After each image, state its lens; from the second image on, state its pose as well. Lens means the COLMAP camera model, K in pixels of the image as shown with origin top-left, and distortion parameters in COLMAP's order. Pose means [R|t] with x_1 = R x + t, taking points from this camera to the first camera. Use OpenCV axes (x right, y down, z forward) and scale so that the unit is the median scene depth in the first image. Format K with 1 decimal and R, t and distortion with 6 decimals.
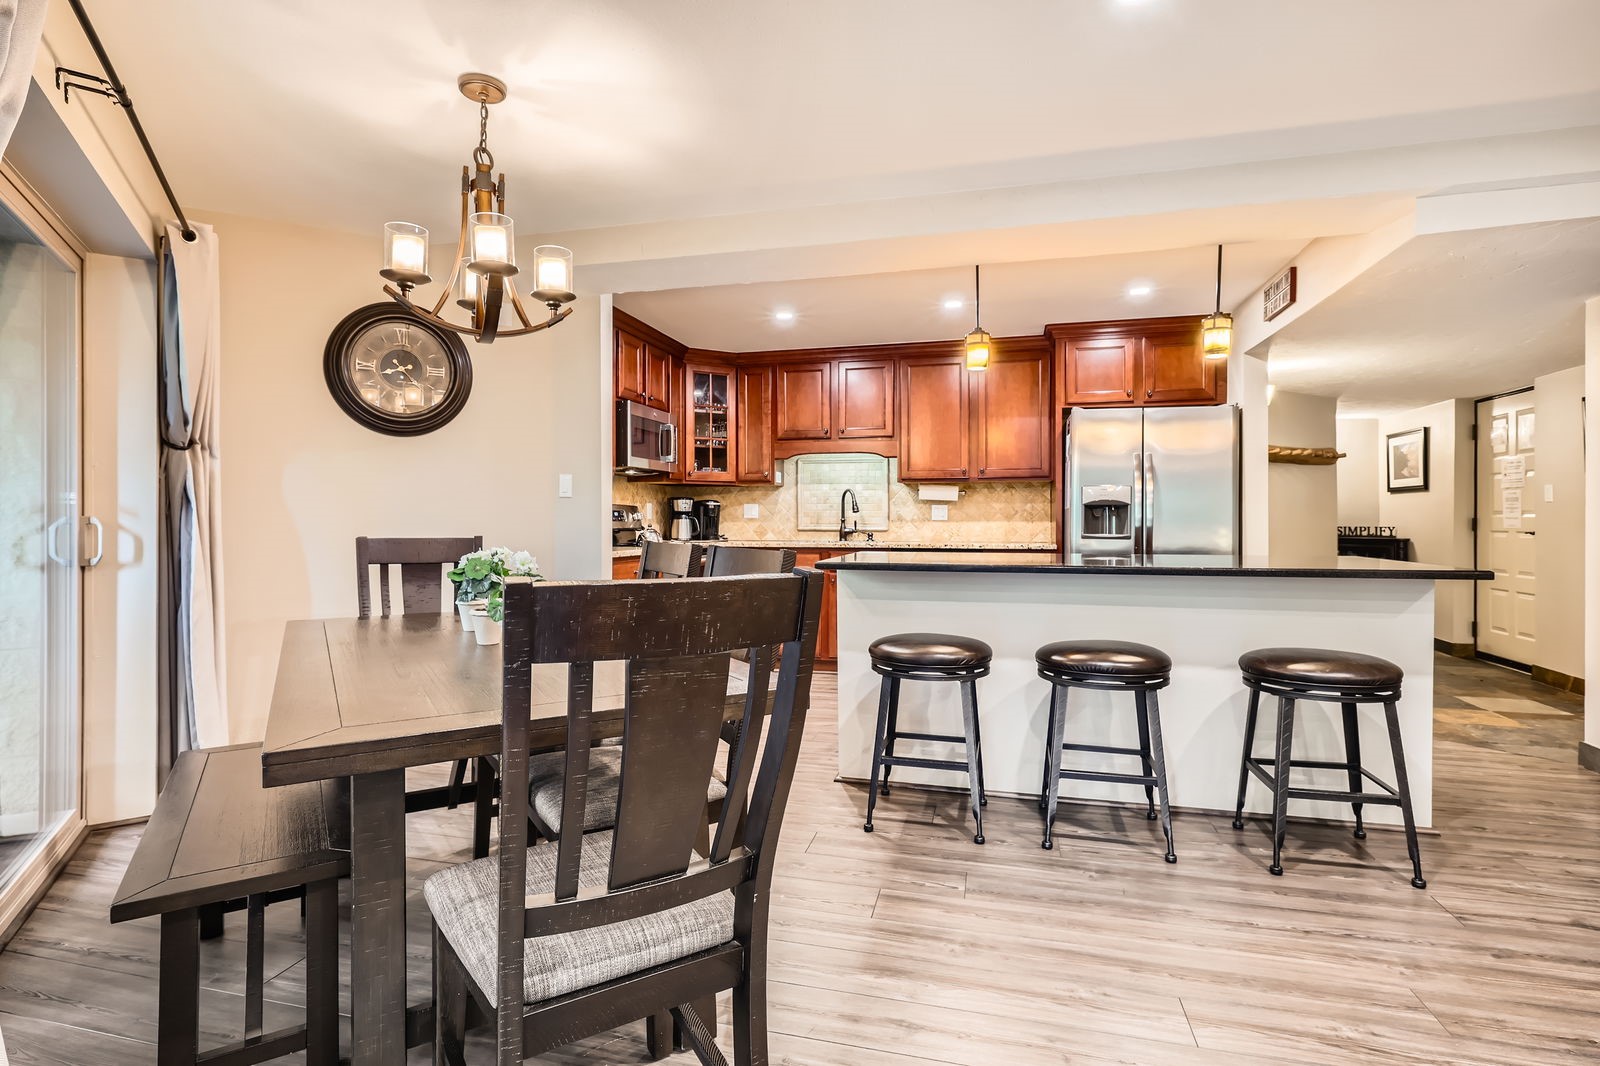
lens RADIAL K [[819.9, 0, 784.1], [0, 819.9, 525.5], [0, 0, 1]] dist [0.028444, 0.000689]
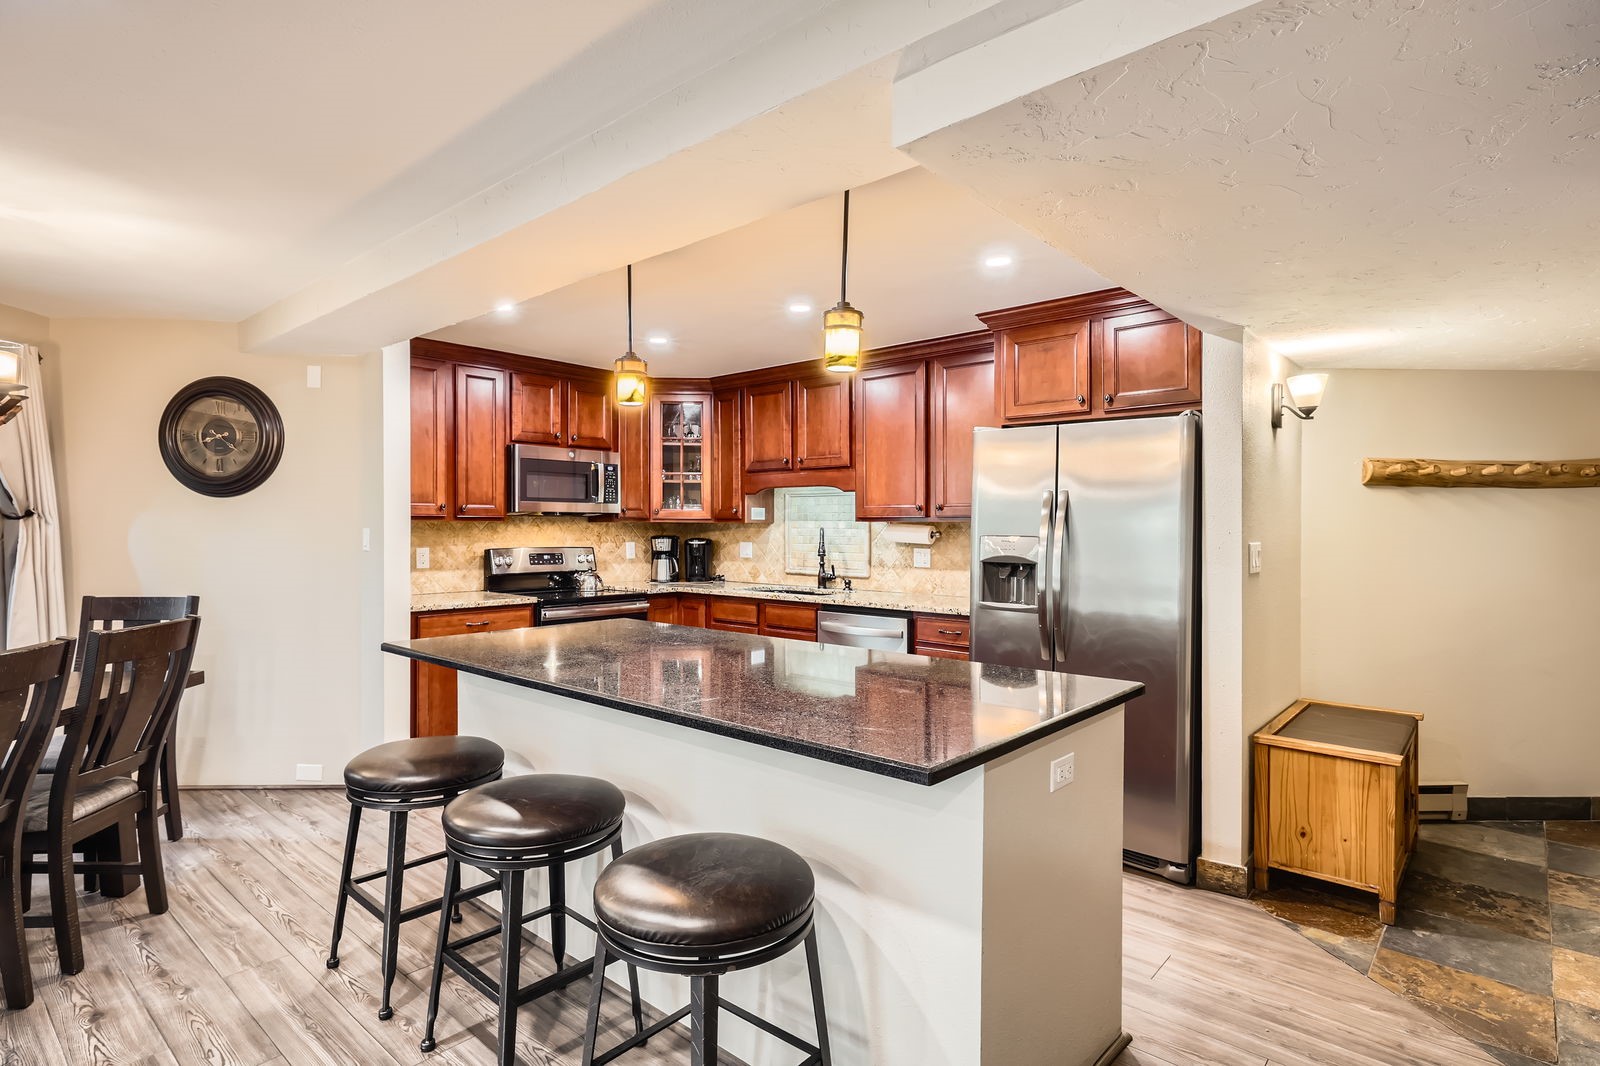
lens RADIAL K [[819.9, 0, 792.1], [0, 819.9, 535.1], [0, 0, 1]] dist [0.028444, 0.000689]
pose [[0.890878, 0.006888, -0.454190, 0.442289], [-0.003063, 0.999953, 0.009157, -0.044878], [0.454232, -0.006767, 0.890858, 0.228396]]
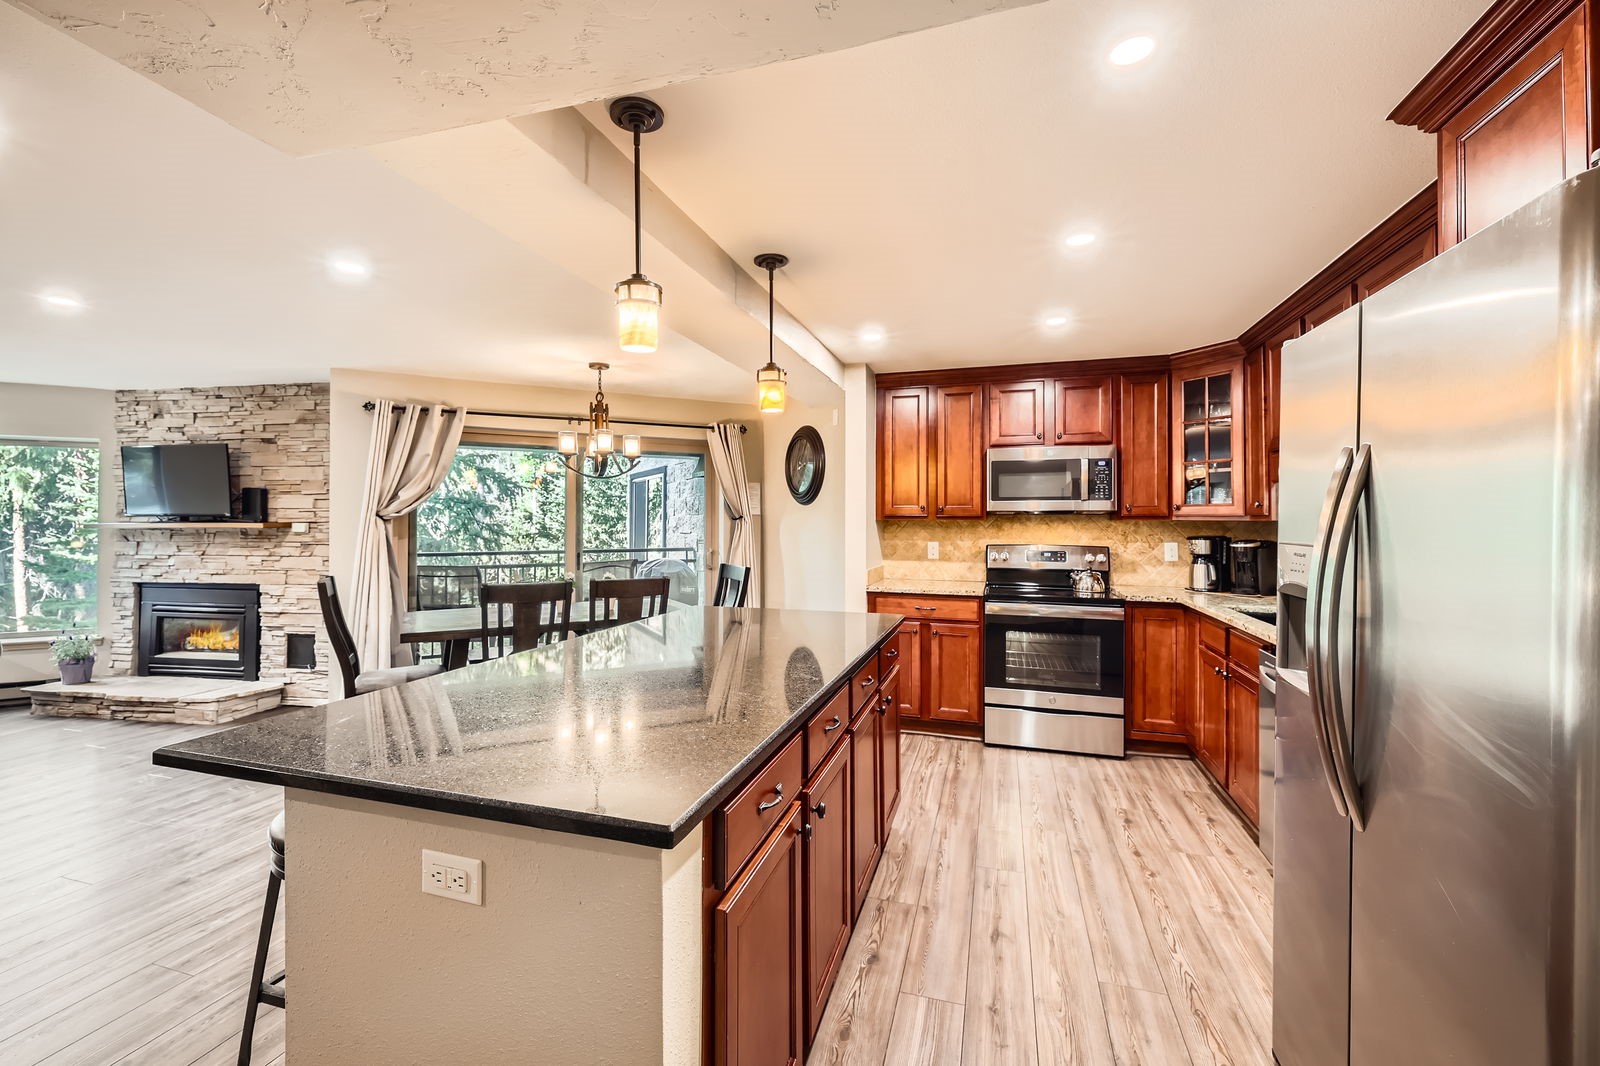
lens RADIAL K [[683.3, 0, 793.0], [0, 683.3, 525.5], [0, 0, 1]] dist [-0.012291, 0.000068]
pose [[-0.046482, 0.002717, -0.998915, 0.567185], [-0.007201, 0.999969, 0.003055, -0.044682], [0.998893, 0.007335, -0.046461, 0.636701]]
